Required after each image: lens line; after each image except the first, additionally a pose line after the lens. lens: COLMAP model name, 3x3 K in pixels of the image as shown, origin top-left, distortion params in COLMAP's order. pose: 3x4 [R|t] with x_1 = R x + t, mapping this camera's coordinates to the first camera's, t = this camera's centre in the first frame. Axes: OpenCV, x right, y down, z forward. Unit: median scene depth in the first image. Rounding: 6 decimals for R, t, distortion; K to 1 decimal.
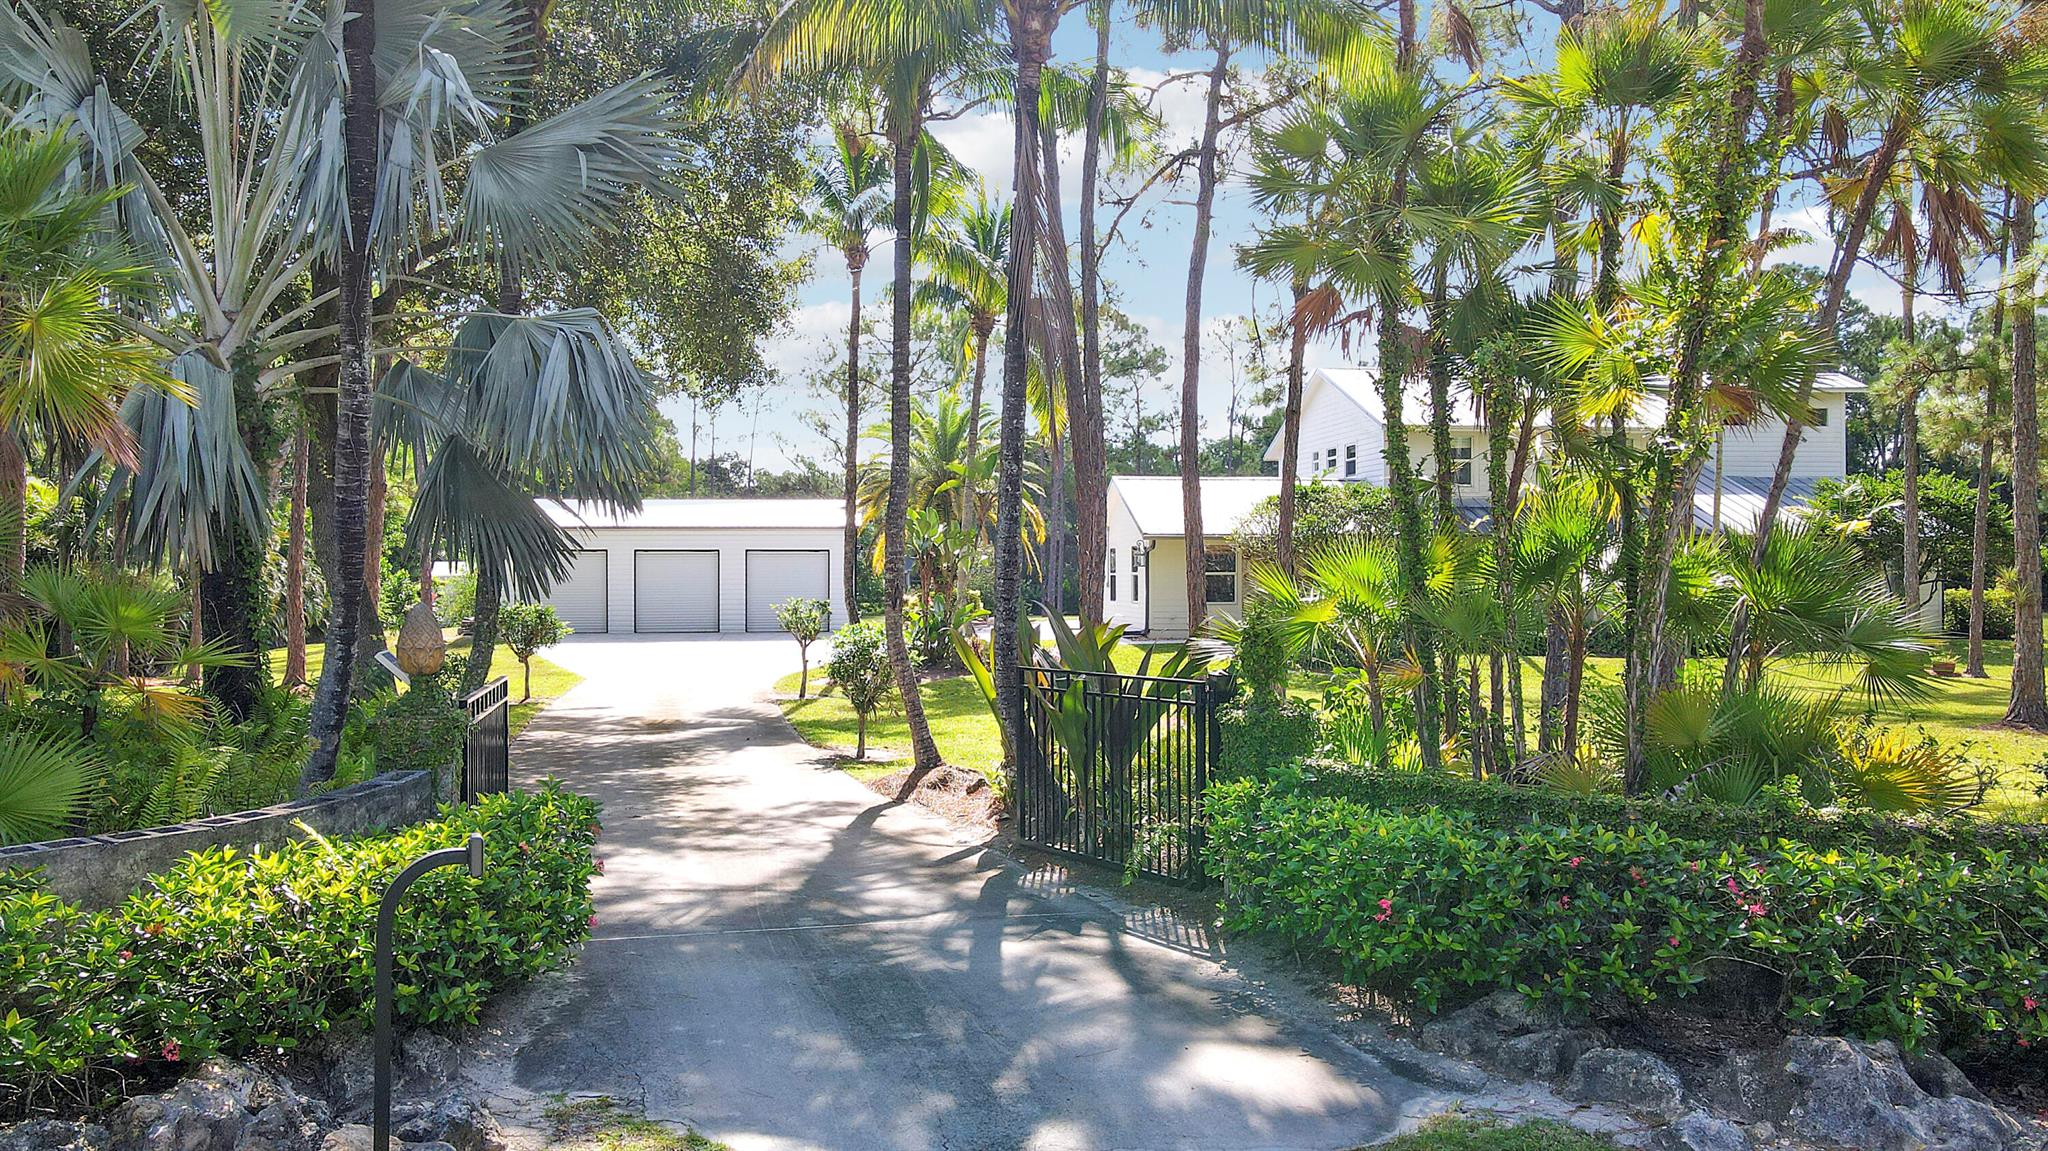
lens RADIAL K [[1512.0, 0, 1024.0], [0, 1512.0, 575.9], [0, 0, 1]] dist [0.001754, 0.004340]
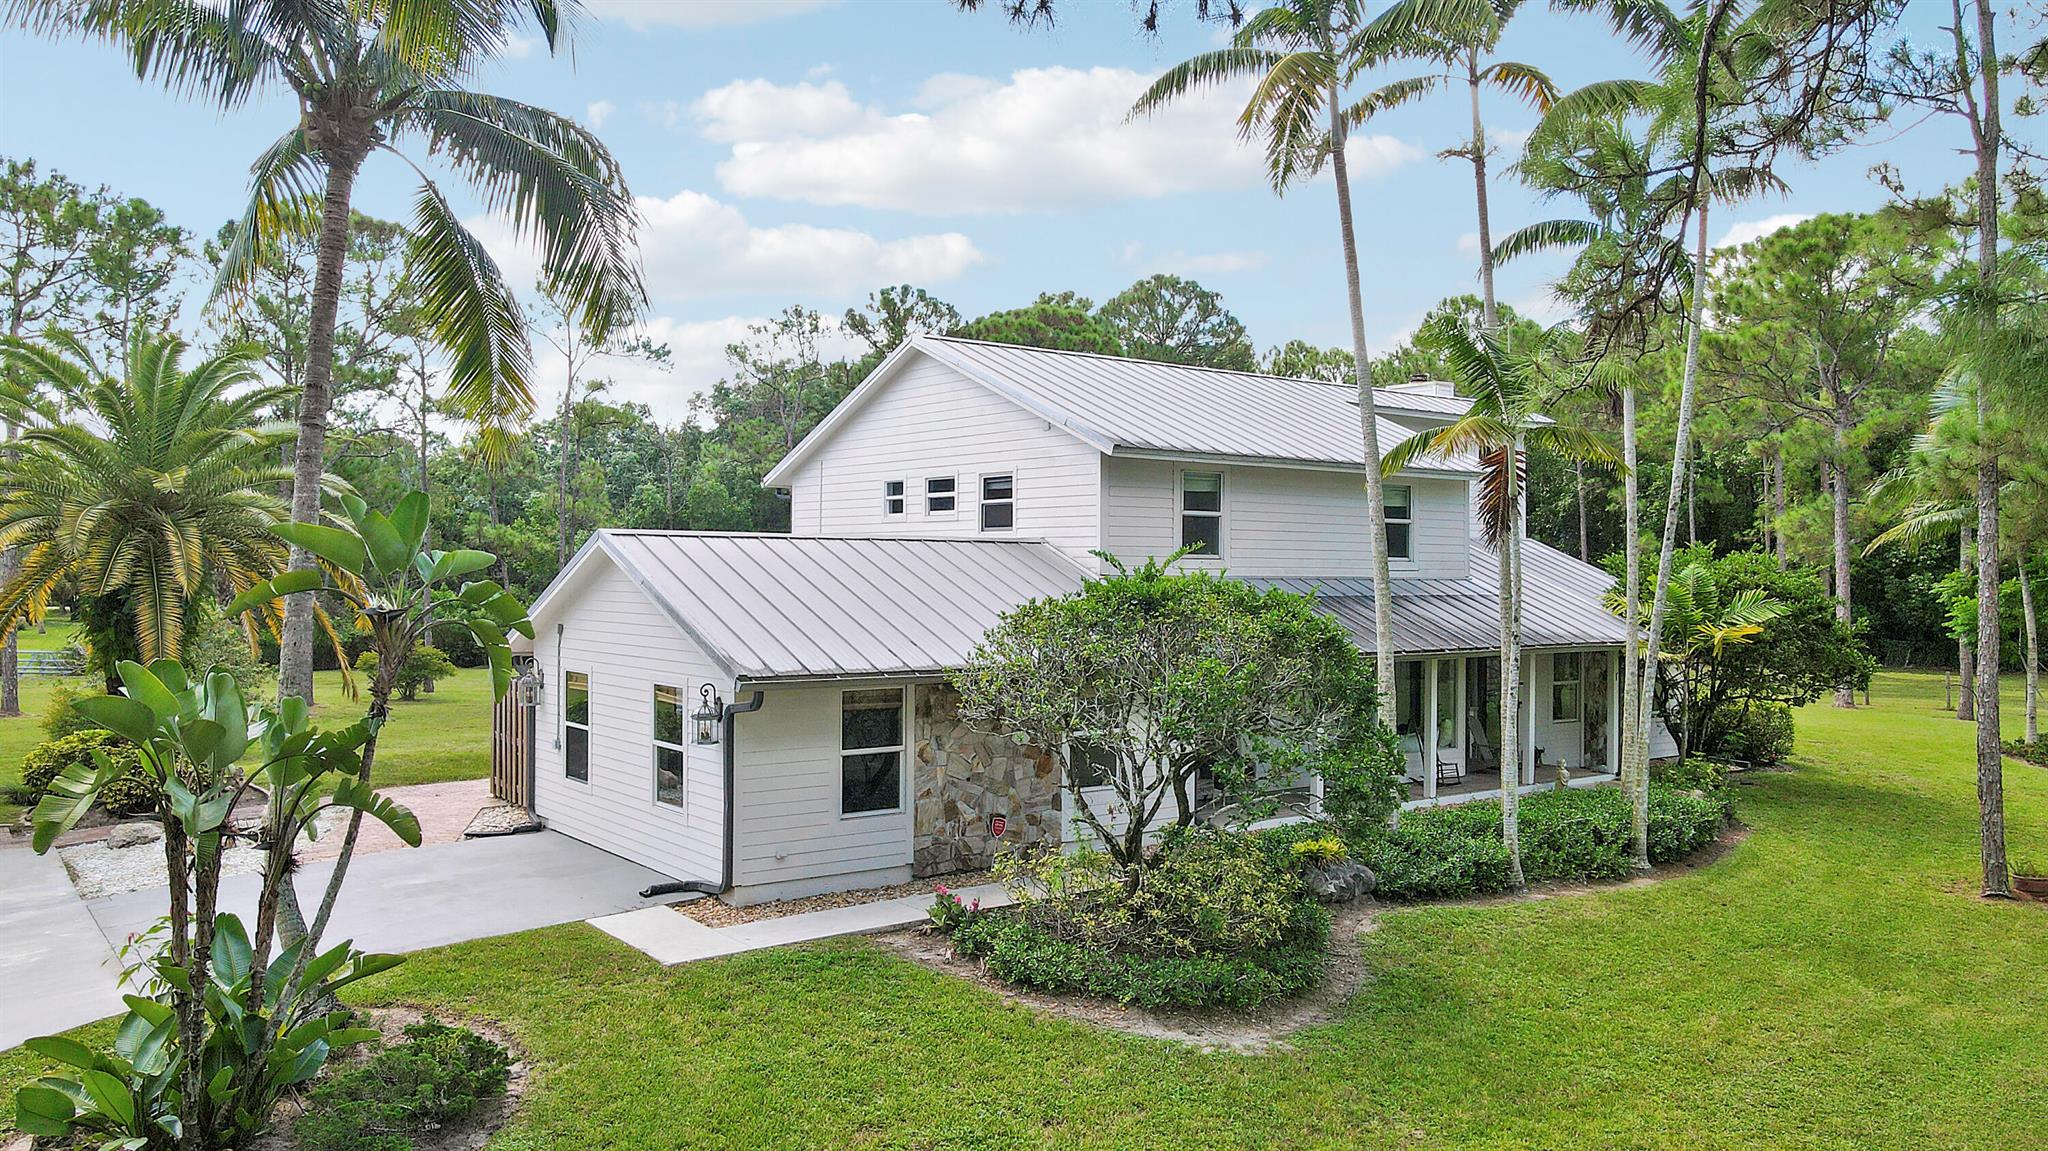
lens RADIAL K [[1512.0, 0, 1023.9], [0, 1512.0, 575.3], [0, 0, 1]] dist [0.001754, 0.004340]
pose [[0.876365, 0.000041, 0.481648, -0.050222], [-0.000444, 1.000000, 0.000723, -0.049447], [-0.481648, -0.000848, 0.876364, 0.496754]]
